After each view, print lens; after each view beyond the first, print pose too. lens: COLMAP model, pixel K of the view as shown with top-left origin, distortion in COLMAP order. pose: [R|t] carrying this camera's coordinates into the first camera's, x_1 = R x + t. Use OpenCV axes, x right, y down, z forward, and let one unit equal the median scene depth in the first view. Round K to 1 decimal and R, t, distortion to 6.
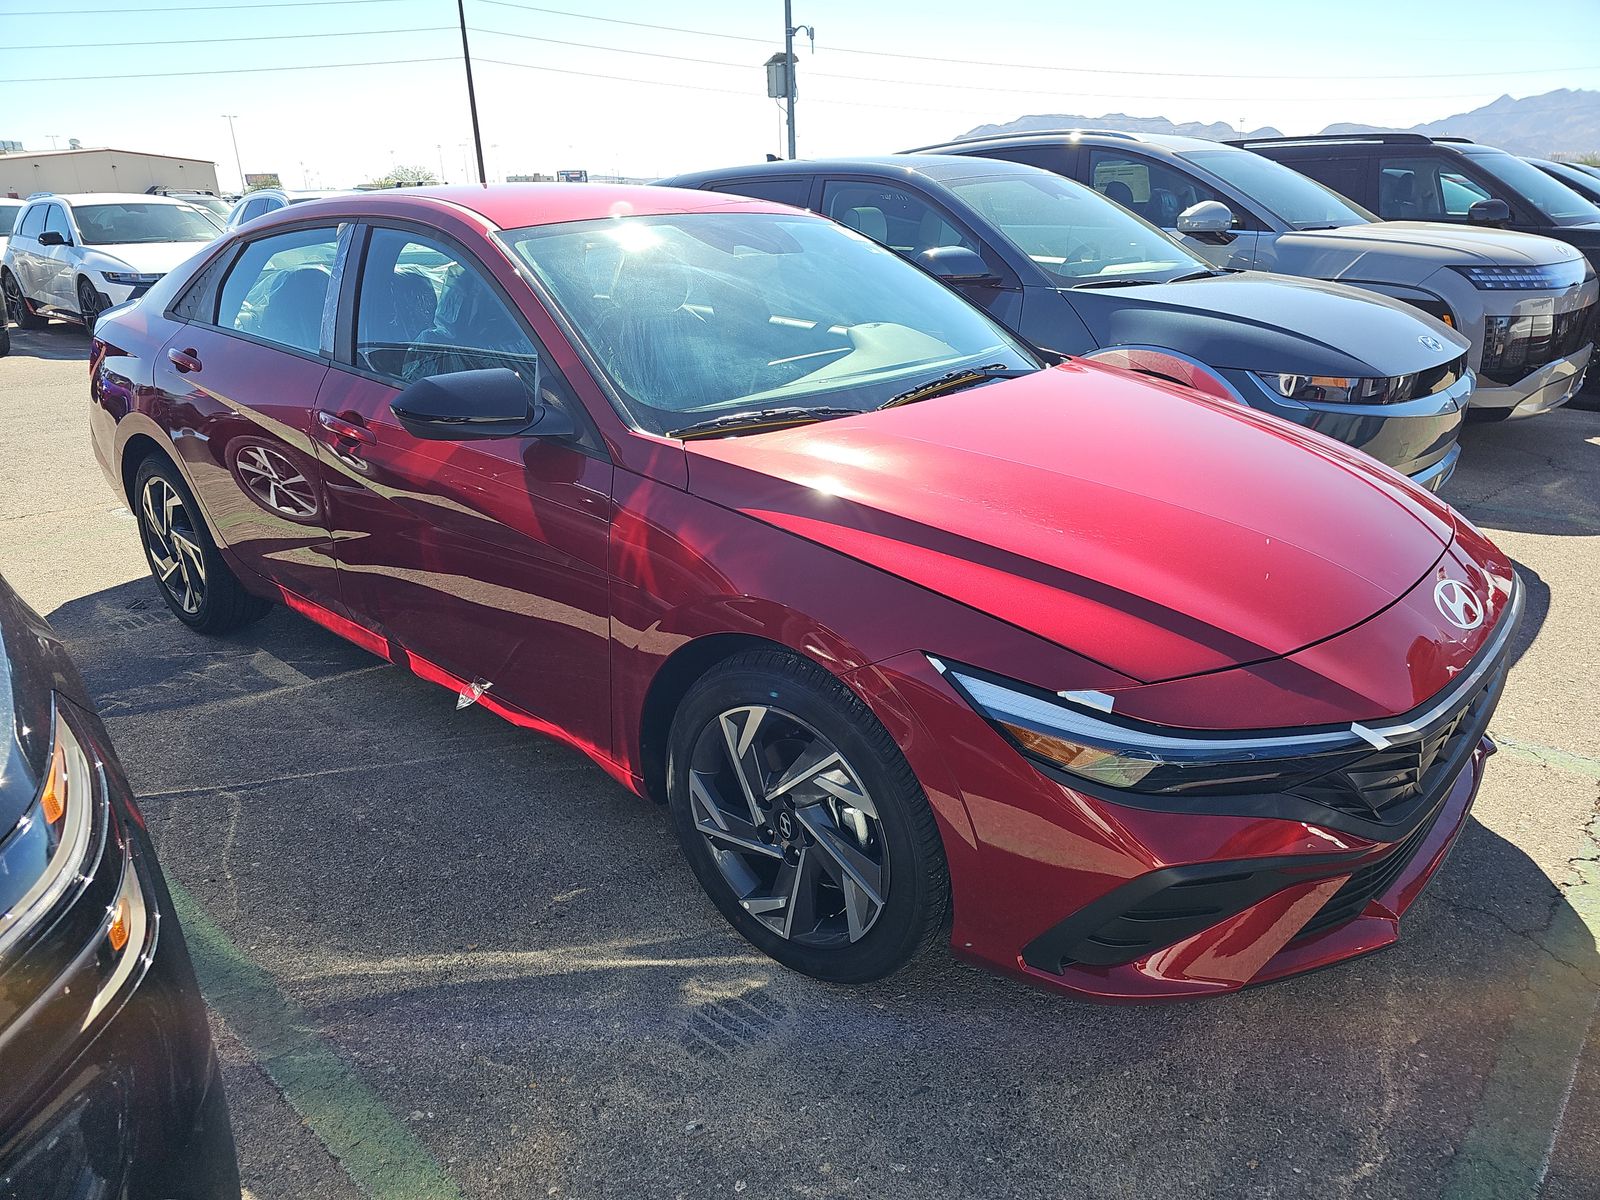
lens RADIAL K [[1056.6, 0, 794.7], [0, 1056.6, 601.1], [0, 0, 1]] dist [0.021160, -0.019819]
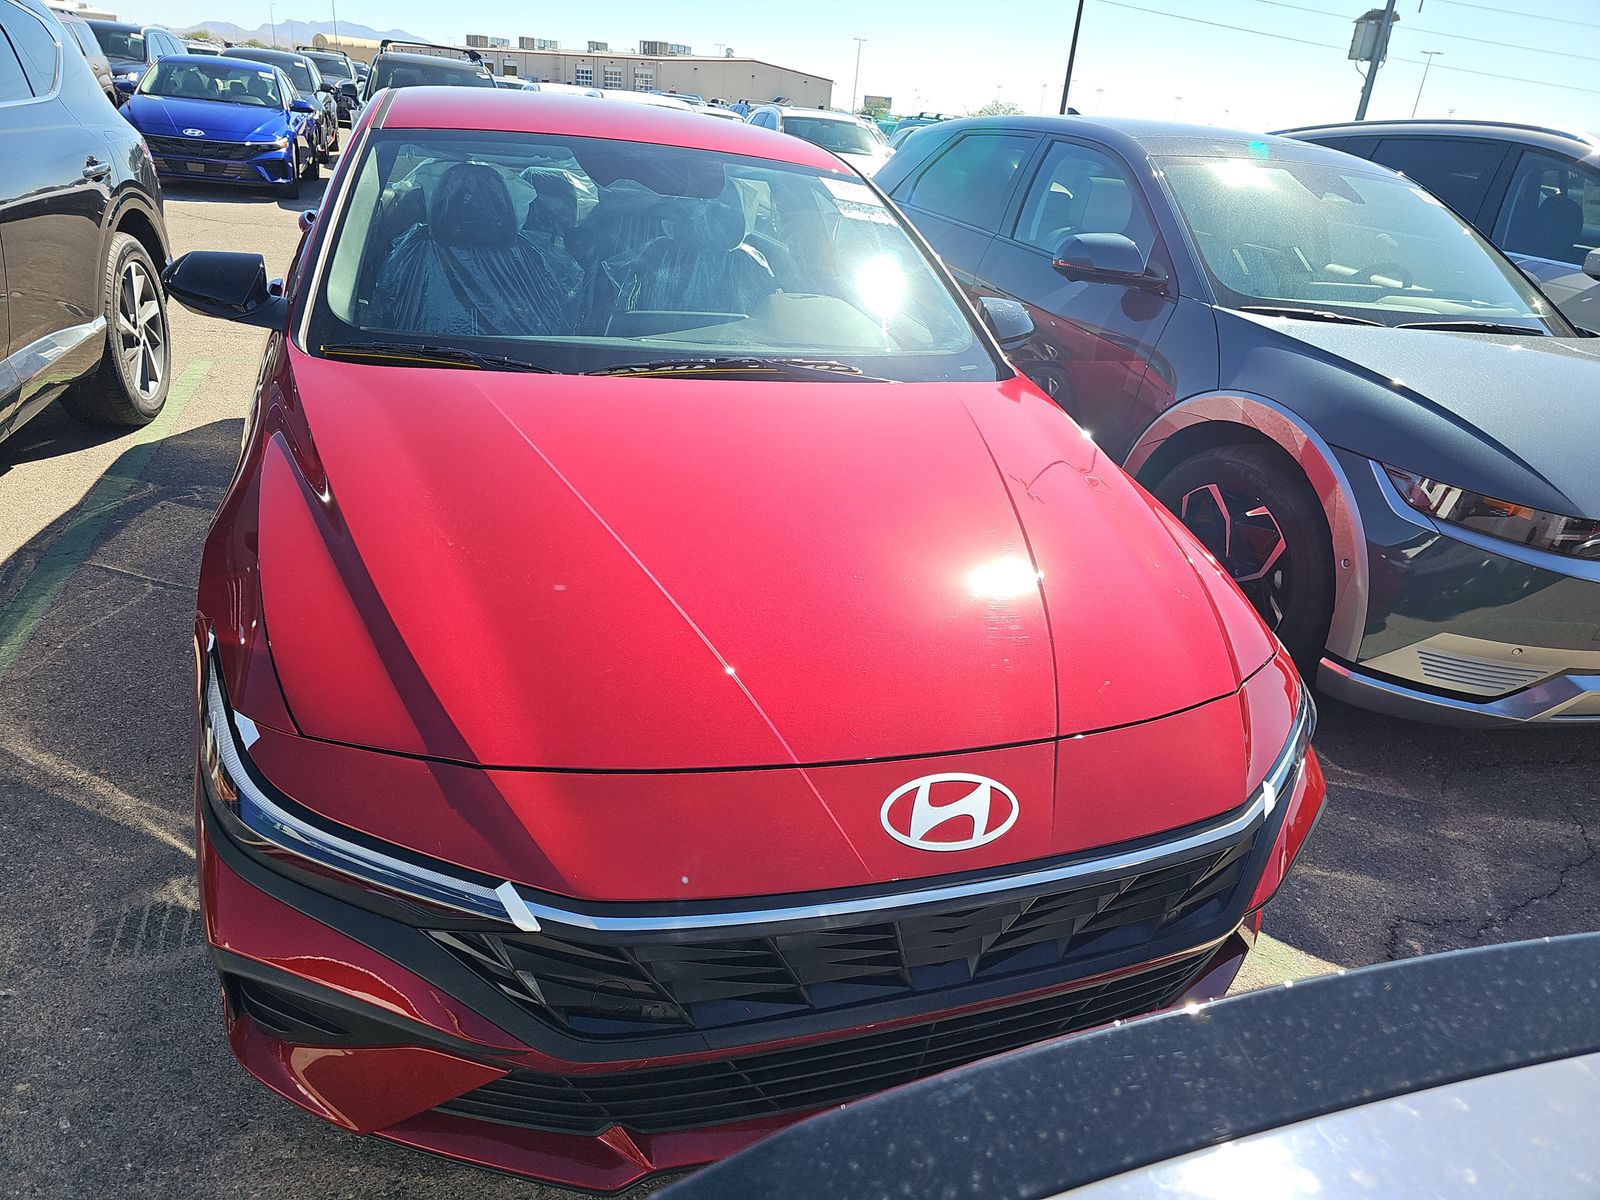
lens RADIAL K [[1056.6, 0, 800.5], [0, 1056.6, 600.4], [0, 0, 1]] dist [0.021160, -0.019819]
pose [[0.861374, 0.296648, -0.412352, 0.418189], [-0.279207, 0.954634, 0.103524, -0.091617], [0.424356, 0.025959, 0.905123, 0.181271]]
